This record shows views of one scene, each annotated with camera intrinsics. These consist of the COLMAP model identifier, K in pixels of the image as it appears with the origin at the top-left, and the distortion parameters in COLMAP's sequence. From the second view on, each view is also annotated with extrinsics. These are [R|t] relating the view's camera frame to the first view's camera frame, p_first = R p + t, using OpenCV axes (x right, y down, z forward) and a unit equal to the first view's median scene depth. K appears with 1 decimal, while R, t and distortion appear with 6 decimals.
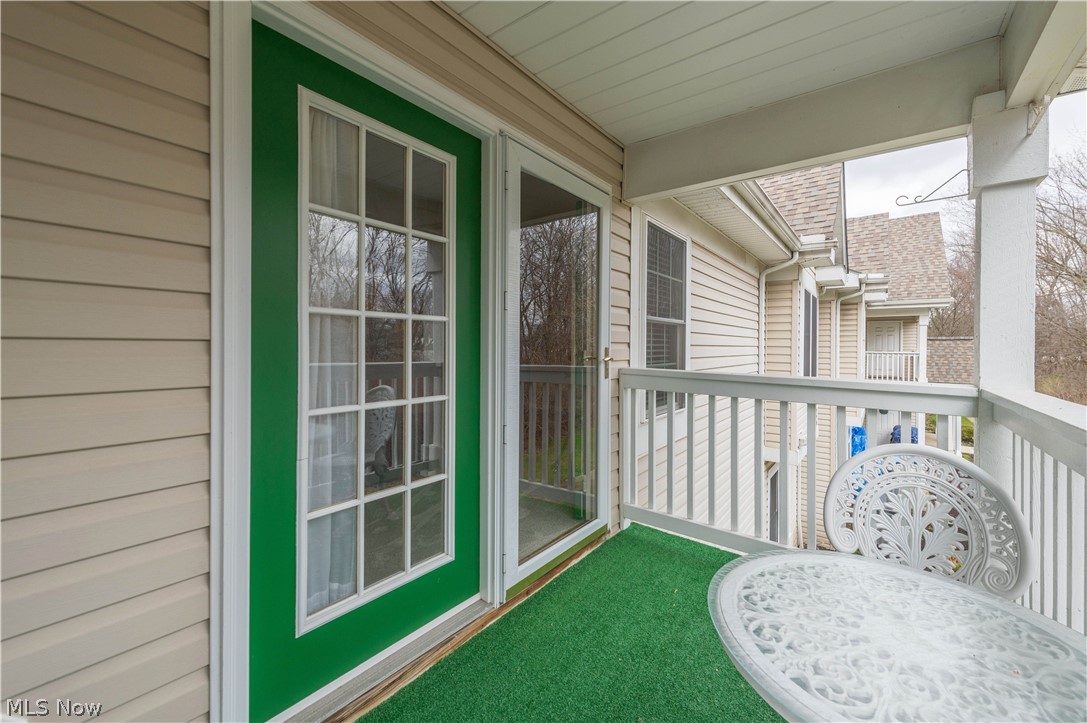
lens RADIAL K [[426.5, 0, 563.4], [0, 426.5, 348.7], [0, 0, 1]] dist [0.010737, -0.002547]
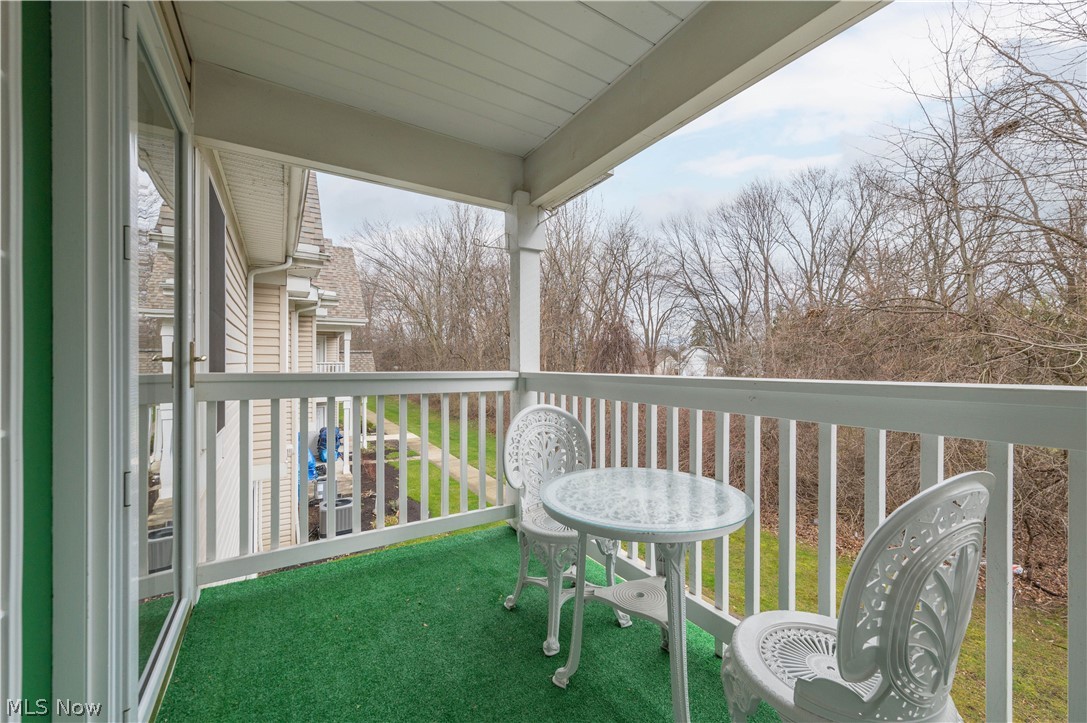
lens RADIAL K [[426.5, 0, 545.1], [0, 426.5, 362.8], [0, 0, 1]] dist [0.010737, -0.002547]
pose [[0.369213, -0.012936, 0.929255, -0.145361], [0.013534, 0.999872, 0.008542, 0.013684], [-0.929246, 0.009422, 0.369341, 0.096728]]
